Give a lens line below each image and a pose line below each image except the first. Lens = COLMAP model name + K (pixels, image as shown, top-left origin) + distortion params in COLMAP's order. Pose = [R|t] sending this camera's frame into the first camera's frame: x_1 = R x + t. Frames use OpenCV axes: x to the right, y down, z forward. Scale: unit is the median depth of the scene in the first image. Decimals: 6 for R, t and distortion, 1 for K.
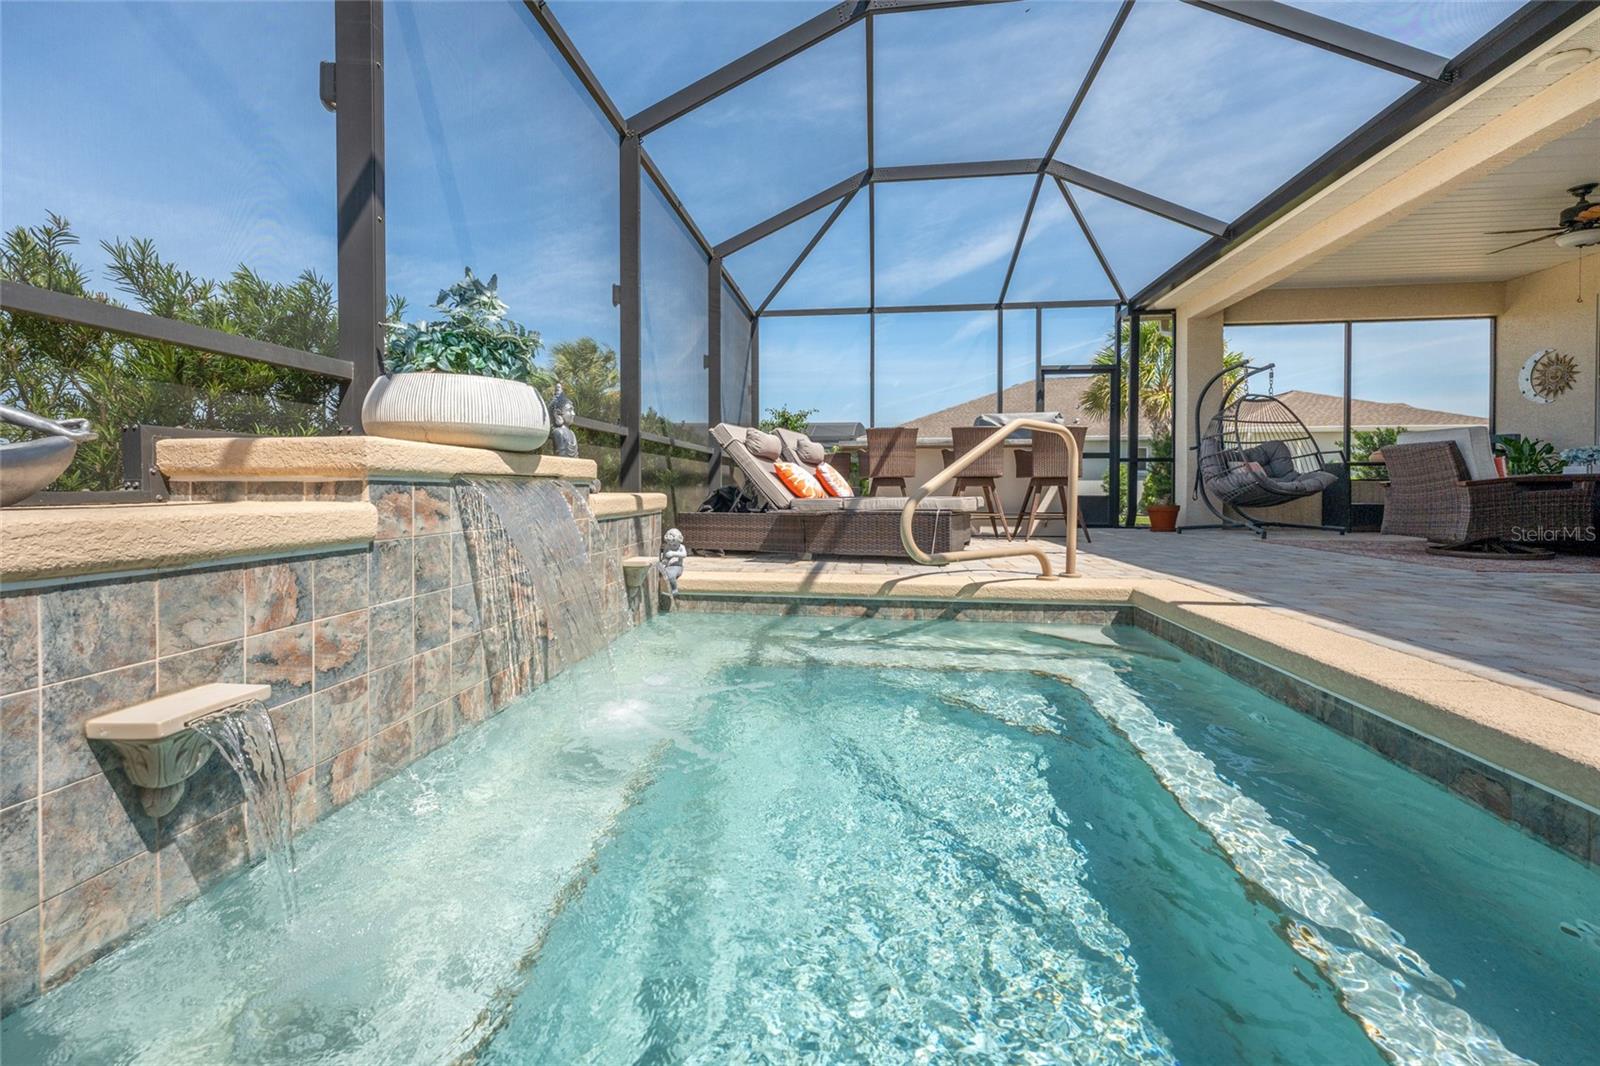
lens RADIAL K [[644.5, 0, 784.5], [0, 644.5, 506.1], [0, 0, 1]] dist [-0.002788, 0.001485]
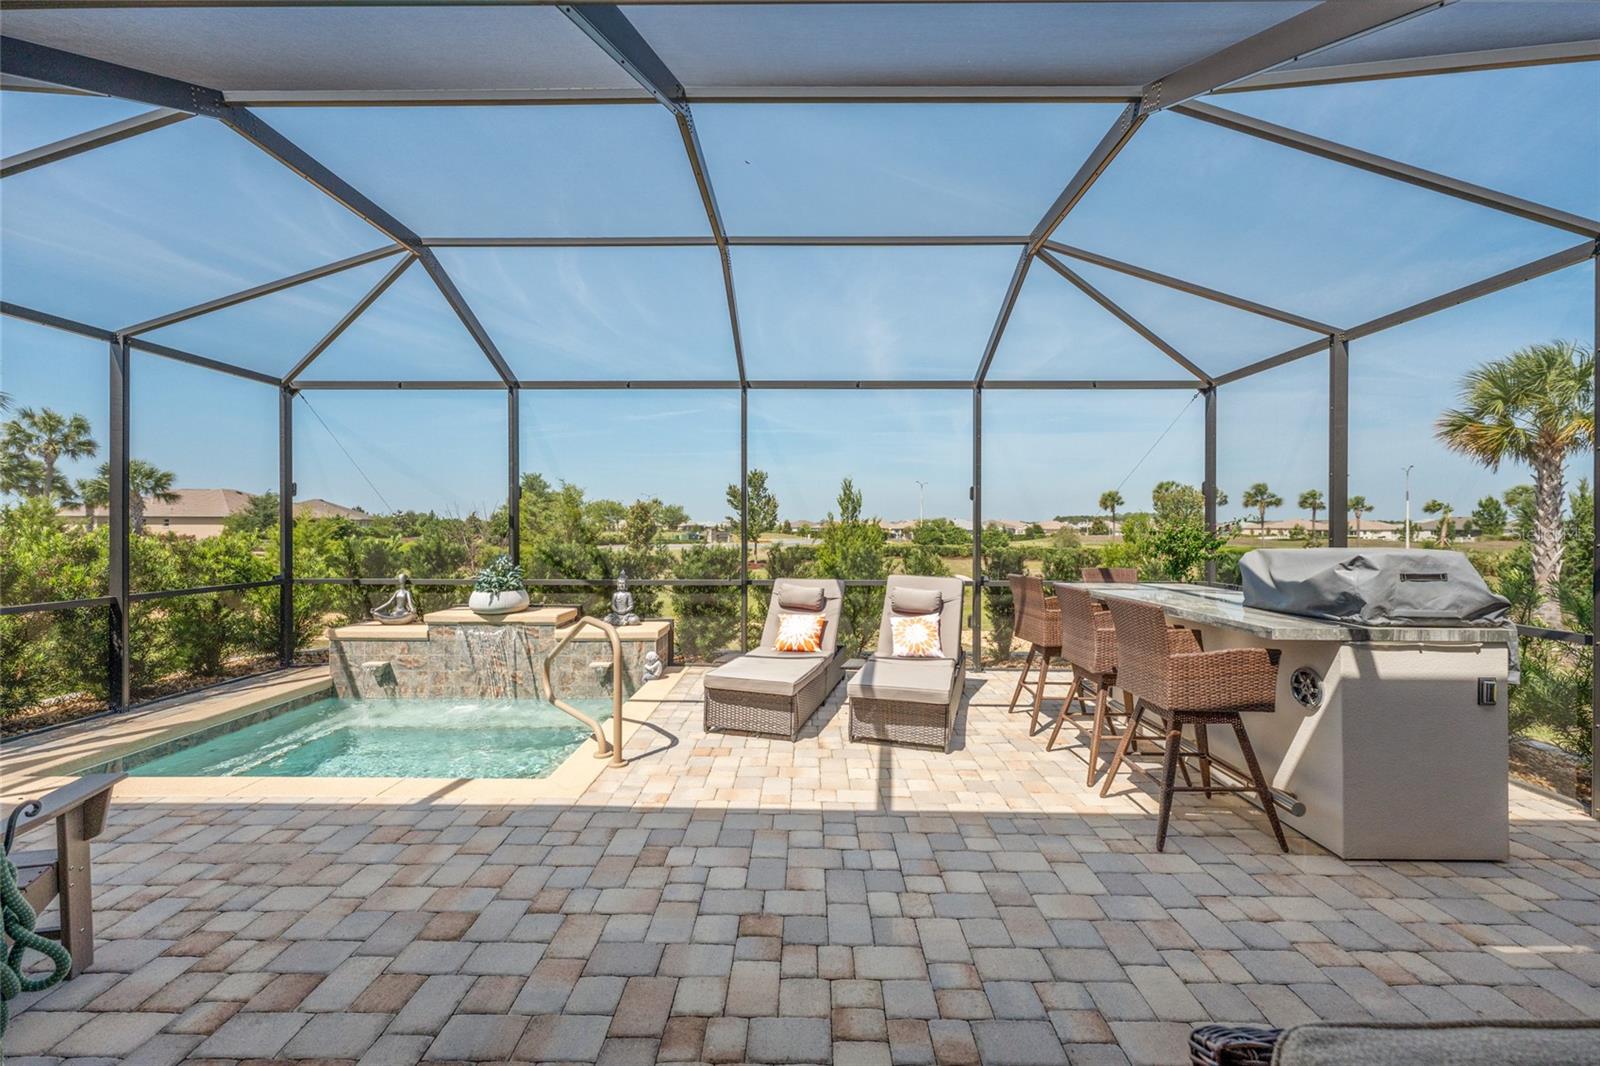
lens RADIAL K [[644.5, 0, 801.9], [0, 644.5, 528.0], [0, 0, 1]] dist [-0.002788, 0.001485]
pose [[0.131773, -0.002045, -0.991278, 1.599464], [-0.030183, 0.999526, -0.006074, -0.298327], [0.990820, 0.030720, 0.131648, 1.186767]]
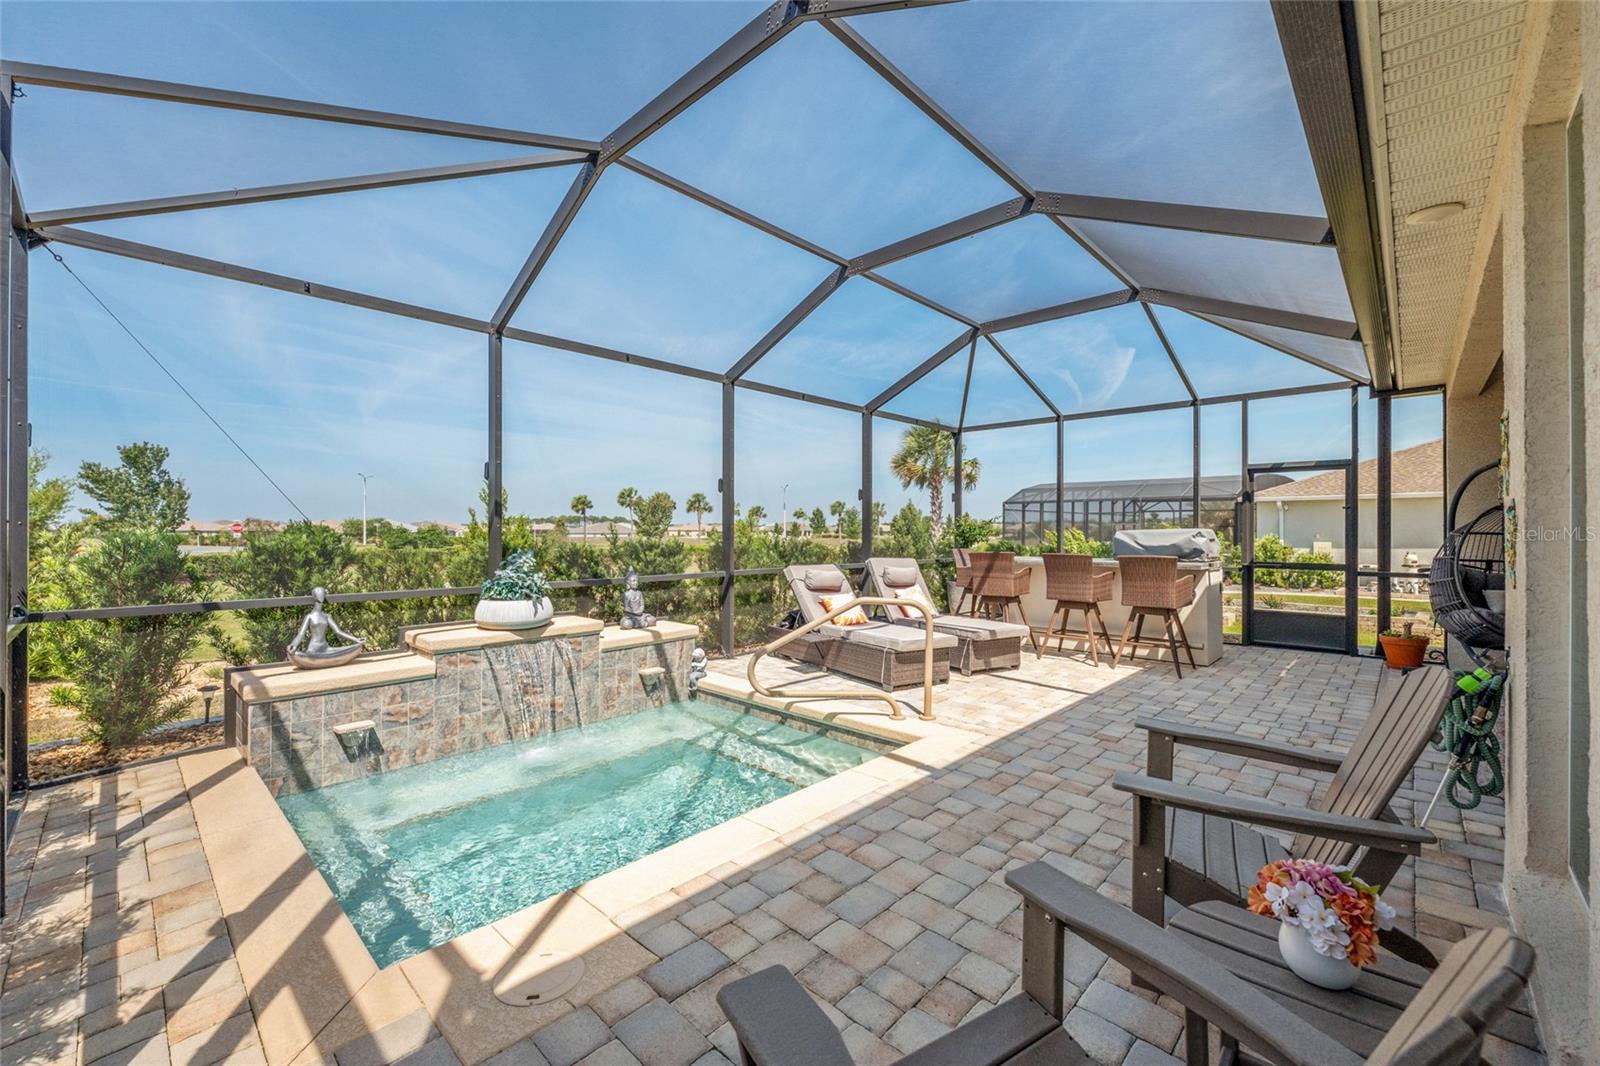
lens RADIAL K [[644.5, 0, 810.6], [0, 644.5, 534.5], [0, 0, 1]] dist [-0.002788, 0.001485]
pose [[0.822755, 0.002418, -0.568391, 1.002145], [-0.016284, 0.999681, -0.019319, -0.229909], [0.568163, 0.025150, 0.822532, -0.182620]]
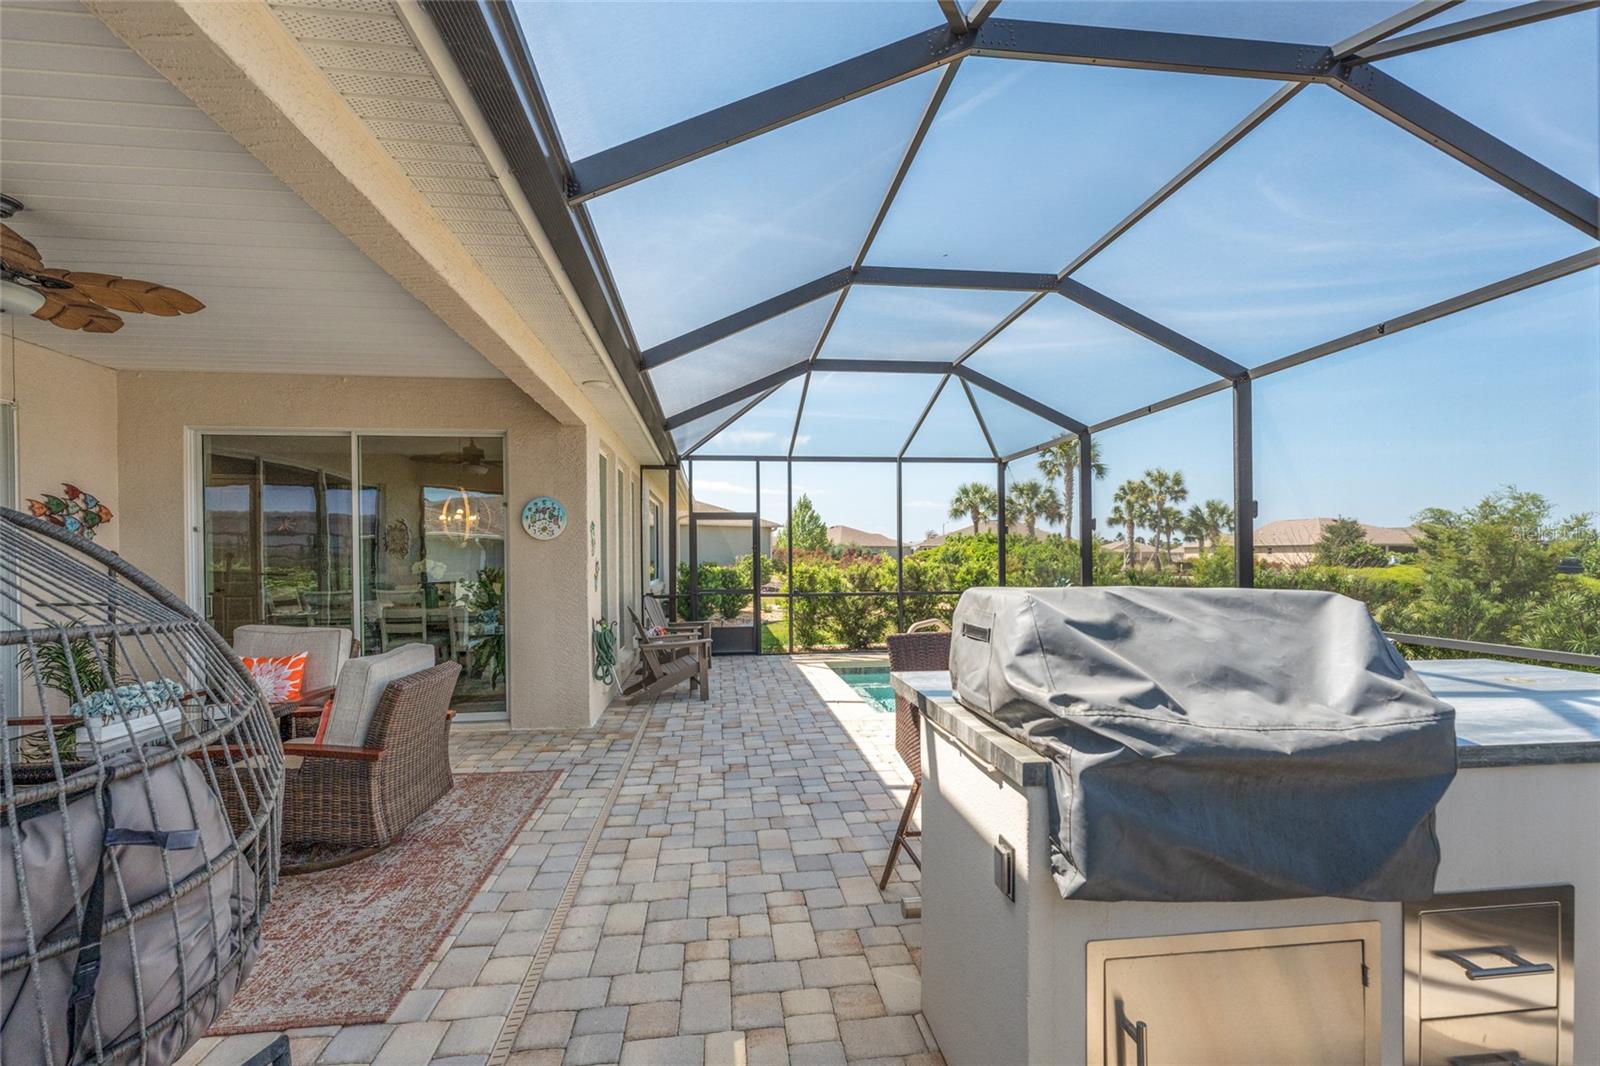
lens RADIAL K [[644.5, 0, 782.5], [0, 644.5, 559.3], [0, 0, 1]] dist [-0.002788, 0.001485]
pose [[-0.965930, 0.003531, -0.258779, 1.169138], [-0.004448, 0.999533, 0.030241, -0.333104], [0.258765, 0.030362, -0.965463, 2.471260]]
